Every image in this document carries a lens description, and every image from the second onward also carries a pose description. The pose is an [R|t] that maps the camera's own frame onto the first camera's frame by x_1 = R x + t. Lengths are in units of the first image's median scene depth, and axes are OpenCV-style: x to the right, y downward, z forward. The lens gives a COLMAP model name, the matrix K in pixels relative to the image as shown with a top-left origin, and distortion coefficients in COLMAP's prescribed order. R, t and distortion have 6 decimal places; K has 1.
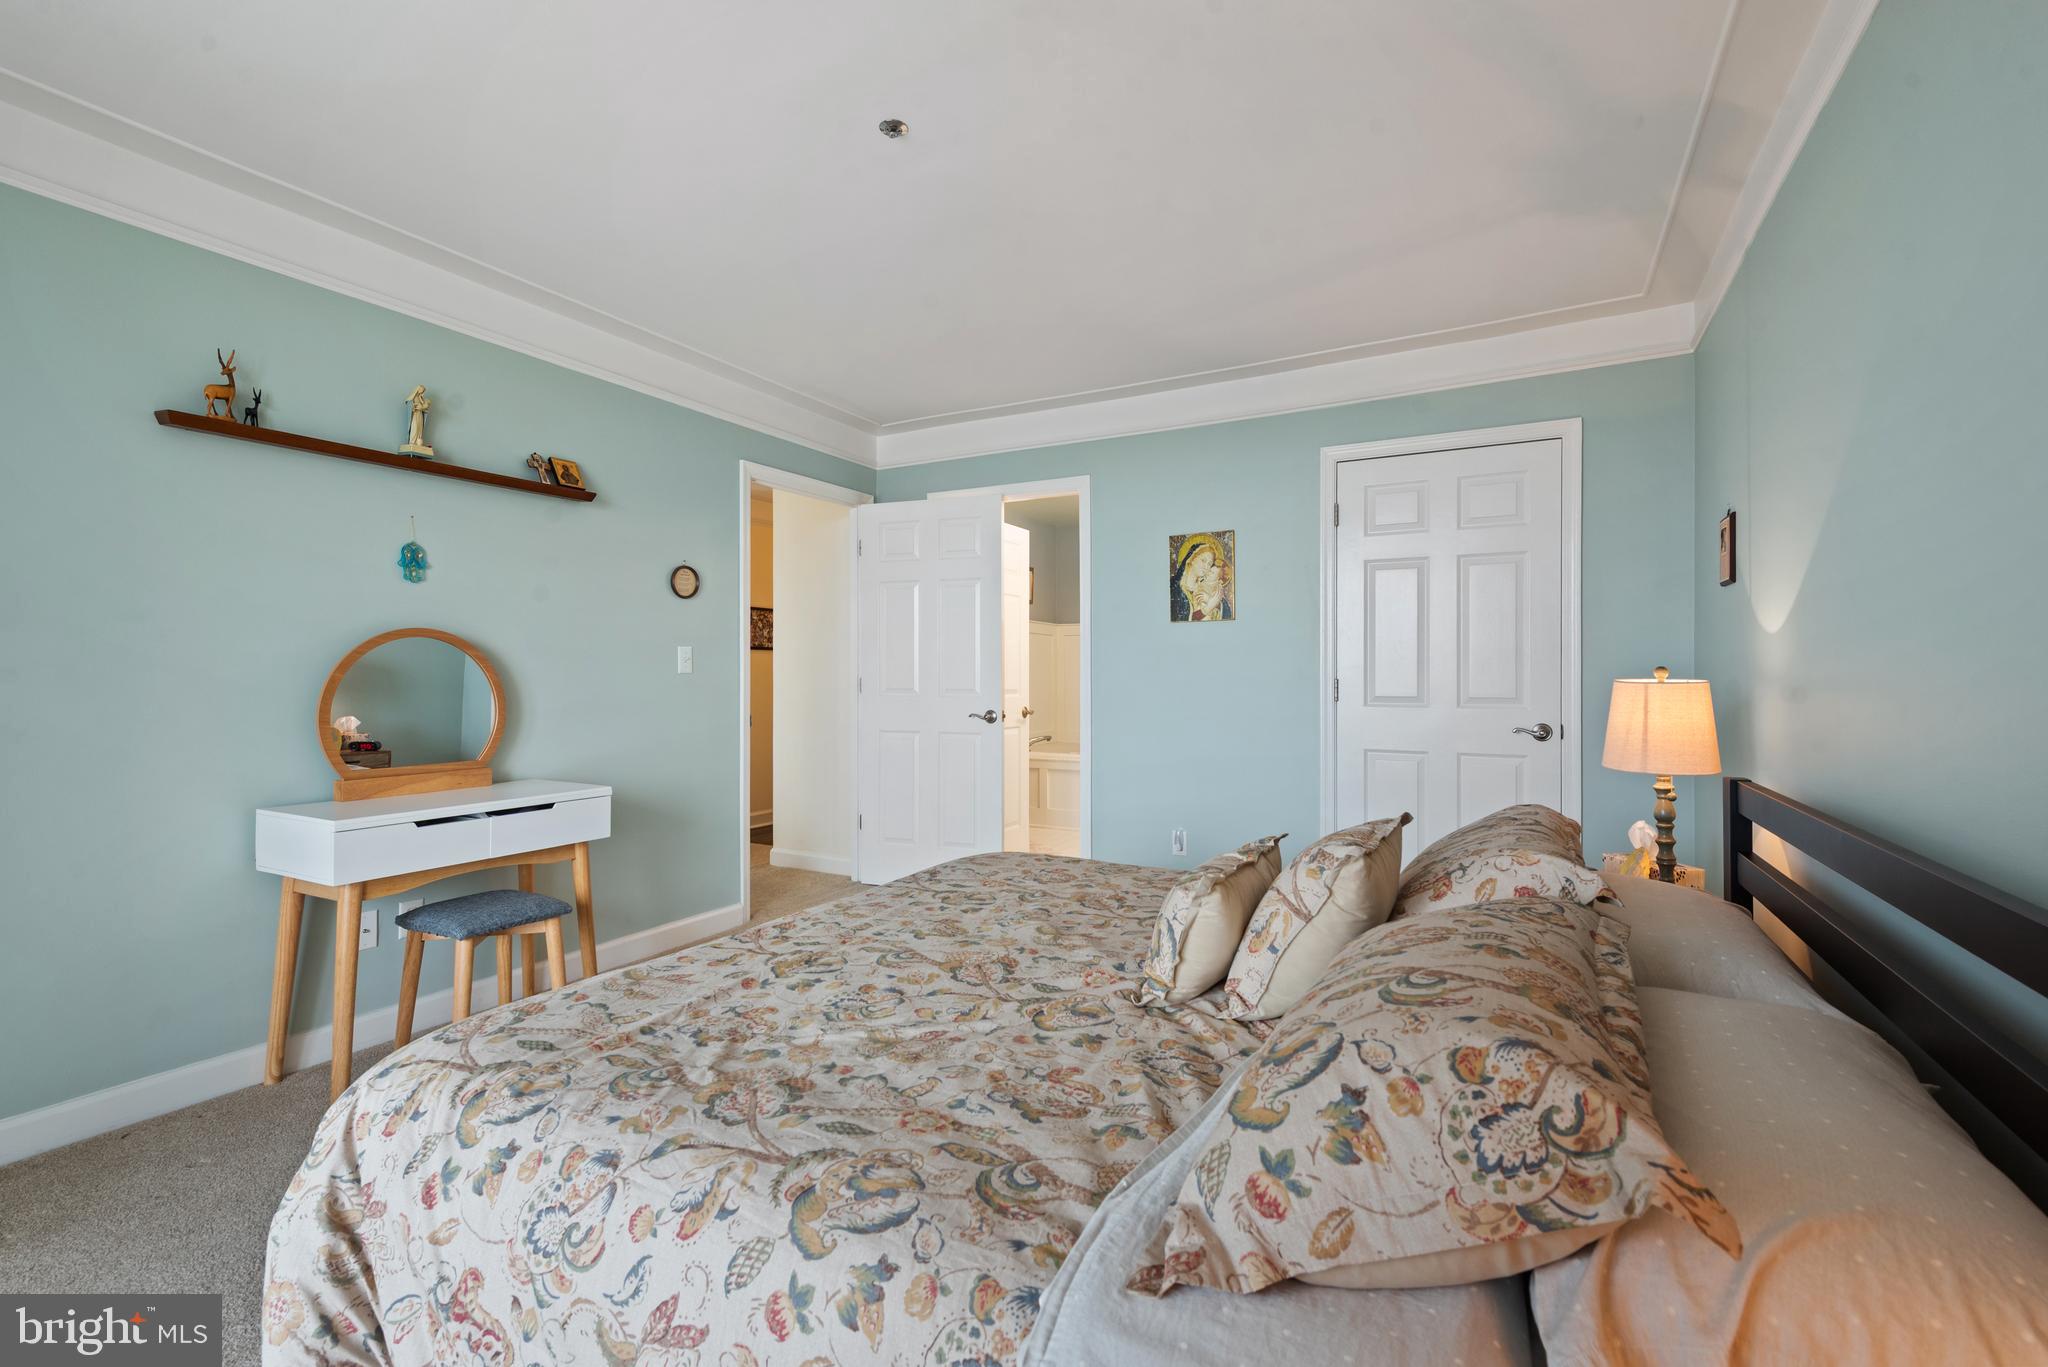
lens RADIAL K [[902.5, 0, 1026.2], [0, 902.5, 693.9], [0, 0, 1]] dist [0.019836, -0.007646]
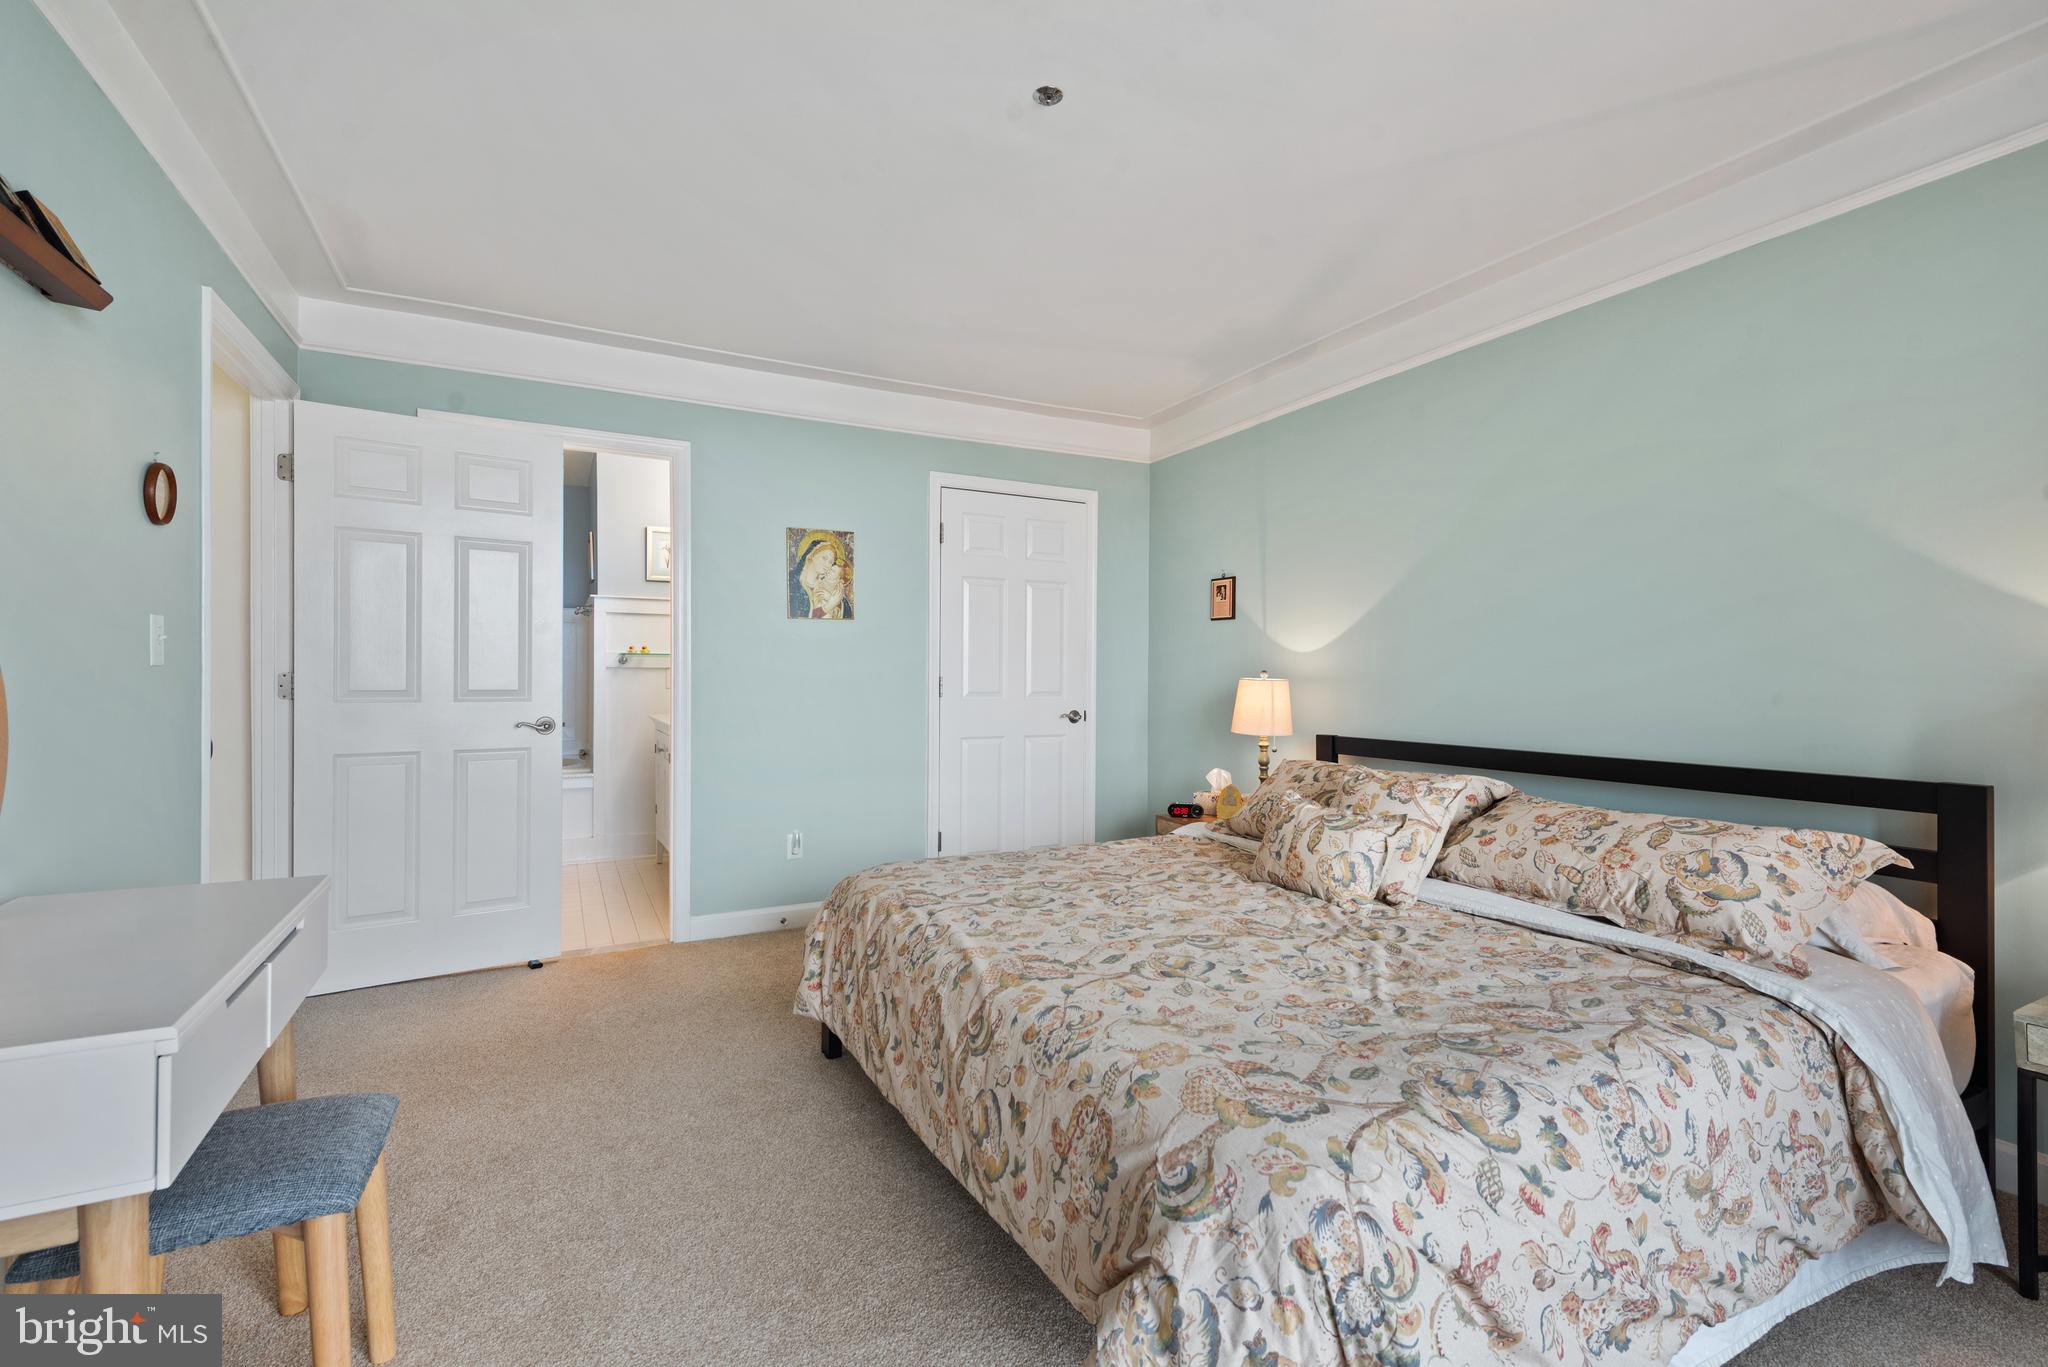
lens RADIAL K [[902.5, 0, 1026.2], [0, 902.5, 693.9], [0, 0, 1]] dist [0.019836, -0.007646]
pose [[0.553921, -0.014701, 0.832440, -1.401516], [0.011439, 0.999884, 0.010047, -0.014482], [-0.832491, 0.003957, 0.554024, 0.721576]]
